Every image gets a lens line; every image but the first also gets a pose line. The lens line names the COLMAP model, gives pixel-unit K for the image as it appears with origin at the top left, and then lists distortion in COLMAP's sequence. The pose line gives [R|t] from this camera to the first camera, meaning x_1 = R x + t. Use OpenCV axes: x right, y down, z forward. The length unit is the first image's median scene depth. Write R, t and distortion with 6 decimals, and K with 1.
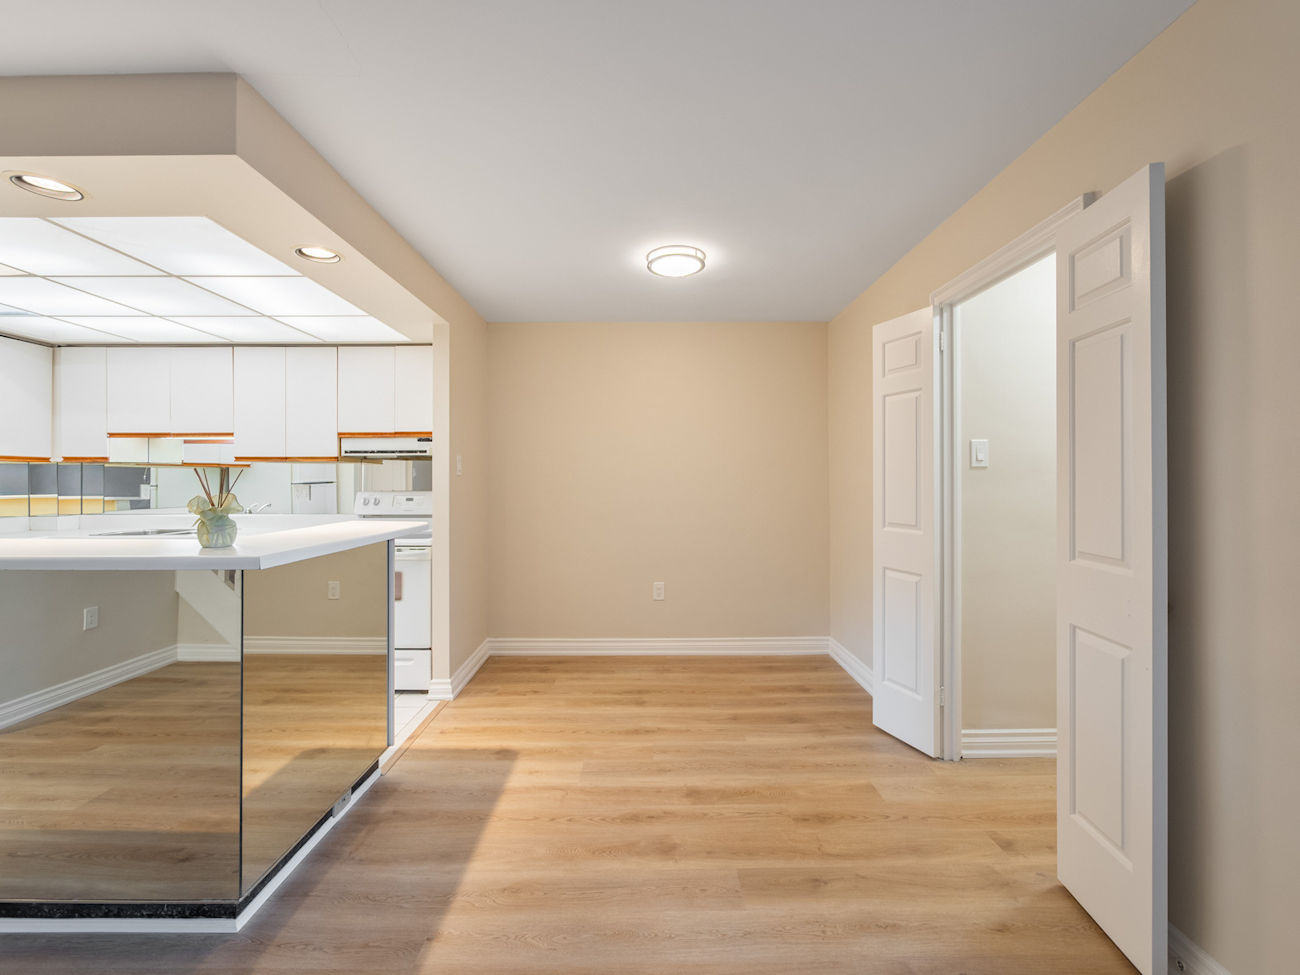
lens RADIAL K [[564.5, 0, 649.0], [0, 564.5, 475.7], [0, 0, 1]] dist [-0.001506, -0.000489]
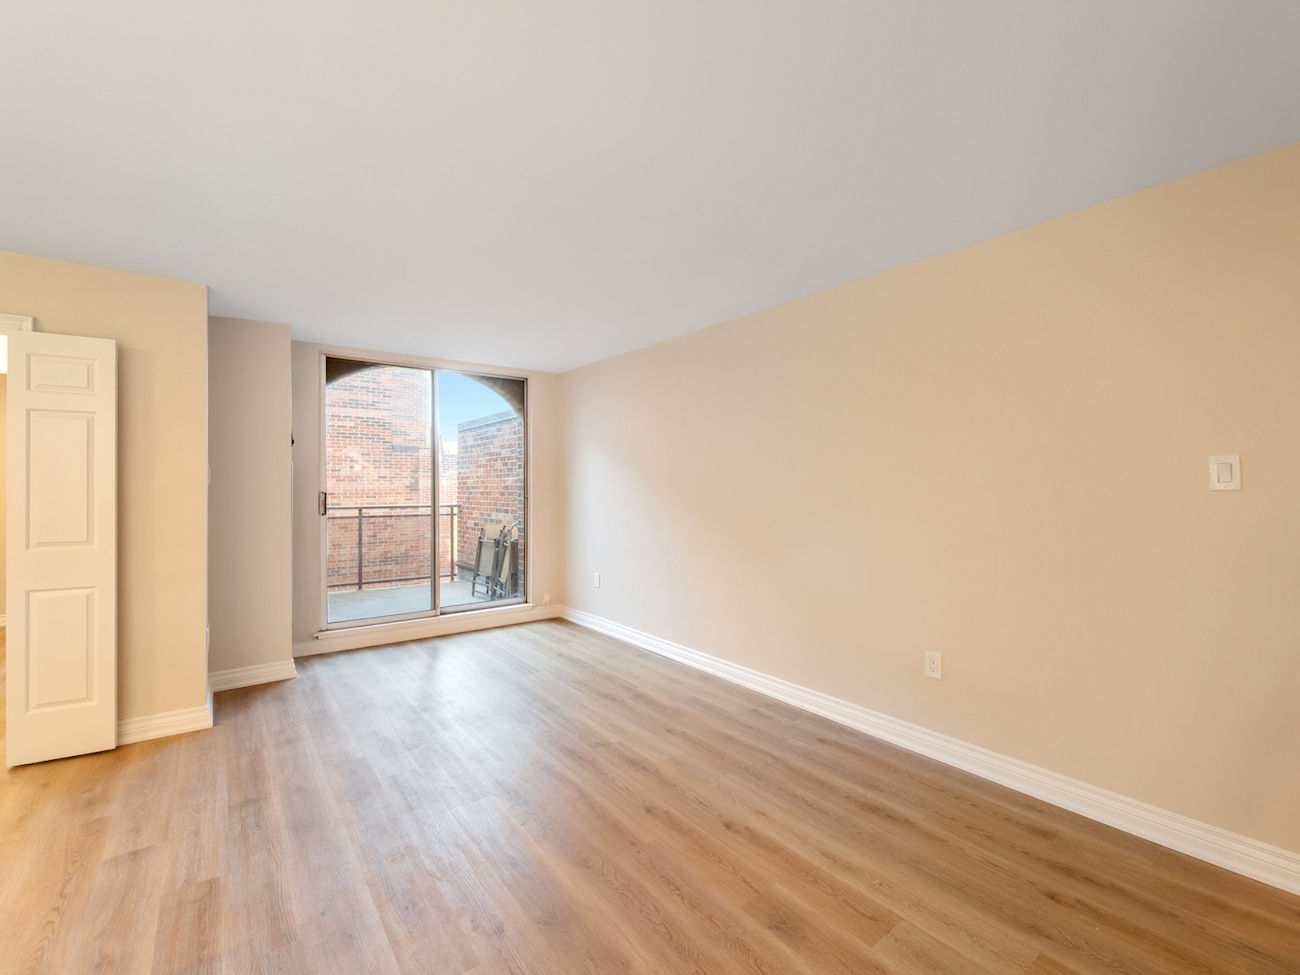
lens RADIAL K [[573.7, 0, 650.0], [0, 573.7, 487.5], [0, 0, 1]] dist [-0.004391, 0.000474]
pose [[-0.598341, 0.005322, 0.801224, -0.808214], [-0.002363, 0.999962, -0.008406, -0.007236], [-0.801238, -0.006923, -0.598305, 0.295191]]
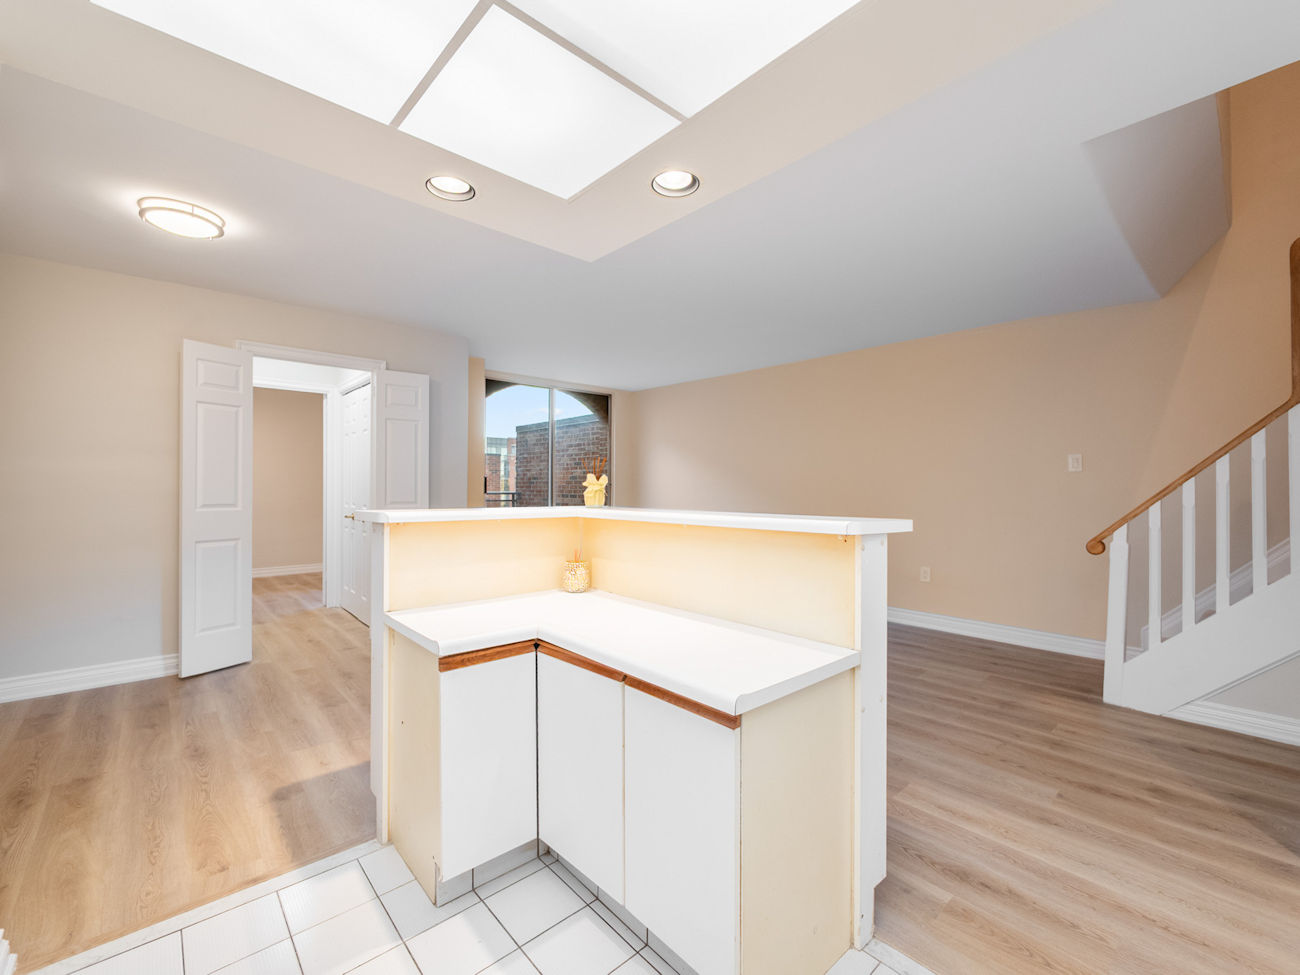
lens RADIAL K [[555.7, 0, 648.6], [0, 555.7, 482.9], [0, 0, 1]] dist [-0.001997, -0.000069]
pose [[-0.665160, 0.007640, 0.746661, -0.972914], [-0.007616, 0.999826, -0.017014, 0.042739], [-0.746662, -0.017003, -0.664987, 0.924927]]
